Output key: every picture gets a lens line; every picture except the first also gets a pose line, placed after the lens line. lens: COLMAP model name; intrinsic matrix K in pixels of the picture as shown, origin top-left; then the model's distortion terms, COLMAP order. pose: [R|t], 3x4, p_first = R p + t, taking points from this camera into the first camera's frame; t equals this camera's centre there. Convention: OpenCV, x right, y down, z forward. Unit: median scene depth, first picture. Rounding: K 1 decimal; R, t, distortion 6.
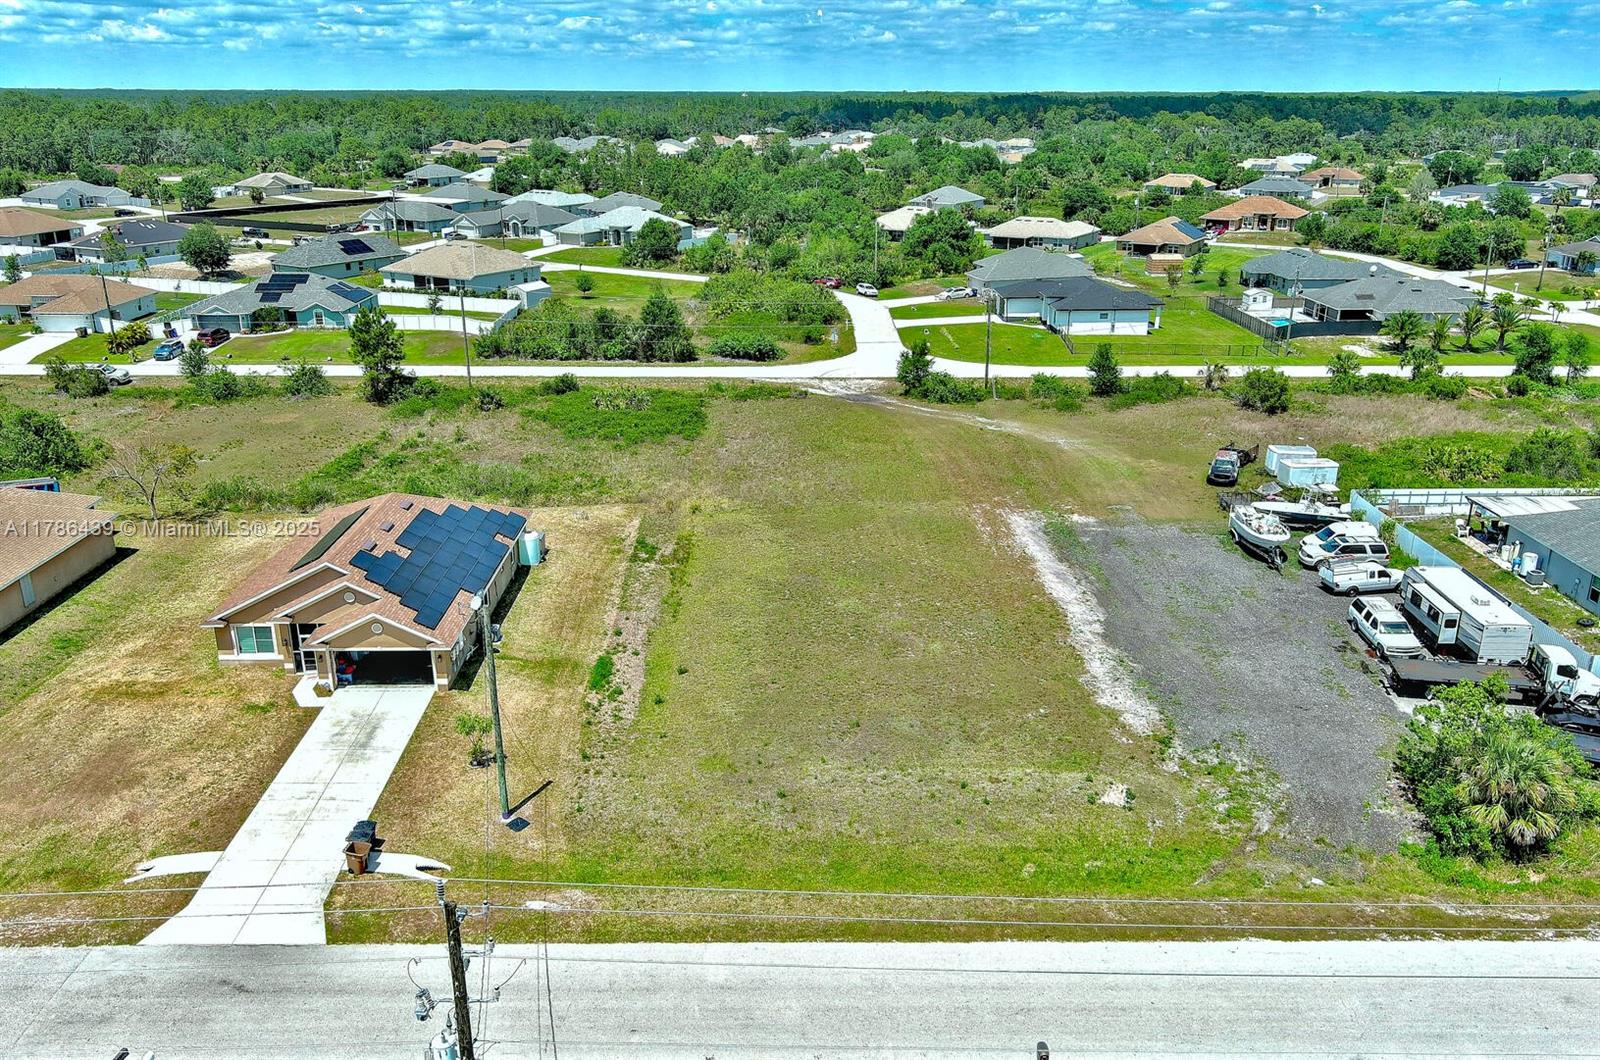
lens RADIAL K [[1257.3, 0, 799.4], [0, 1257.3, 505.7], [0, 0, 1]] dist [0.036825, -0.050021]
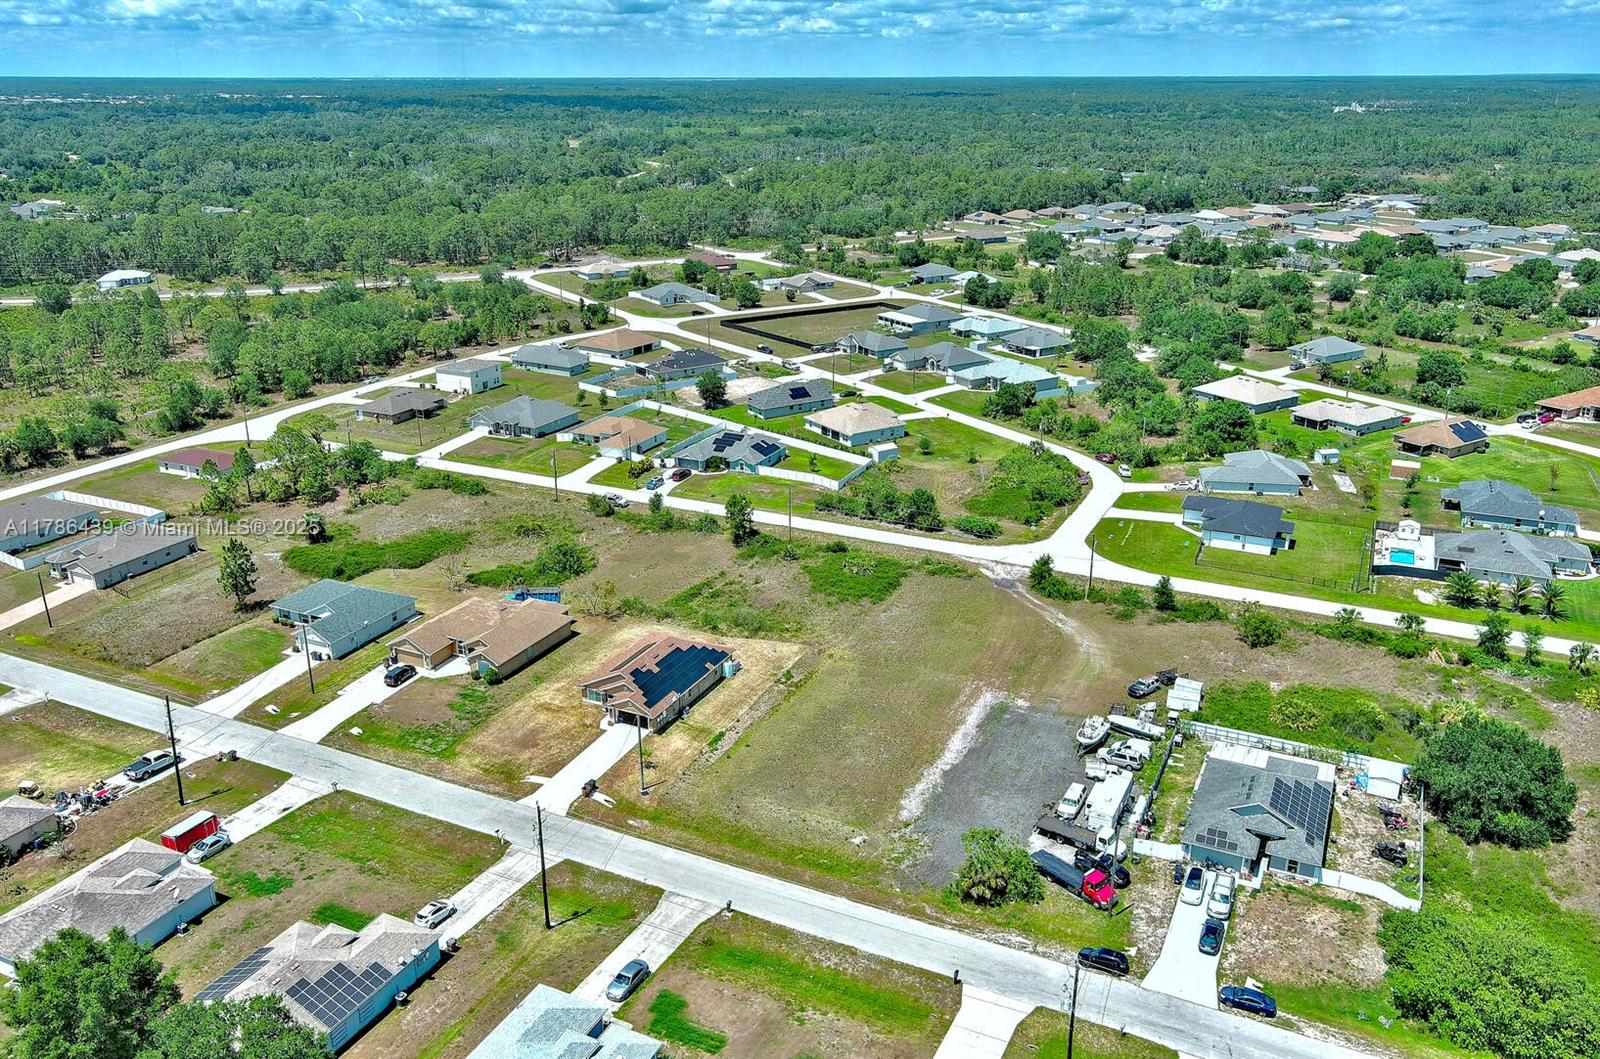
lens RADIAL K [[1239.8, 0, 800.0], [0, 1239.8, 529.5], [0, 0, 1]] dist [0.047425, -0.082632]
pose [[0.895761, 0.148189, -0.419109, 0.727254], [-0.134685, 0.988959, 0.061813, -0.339187], [0.423641, 0.001078, 0.905829, -0.836694]]
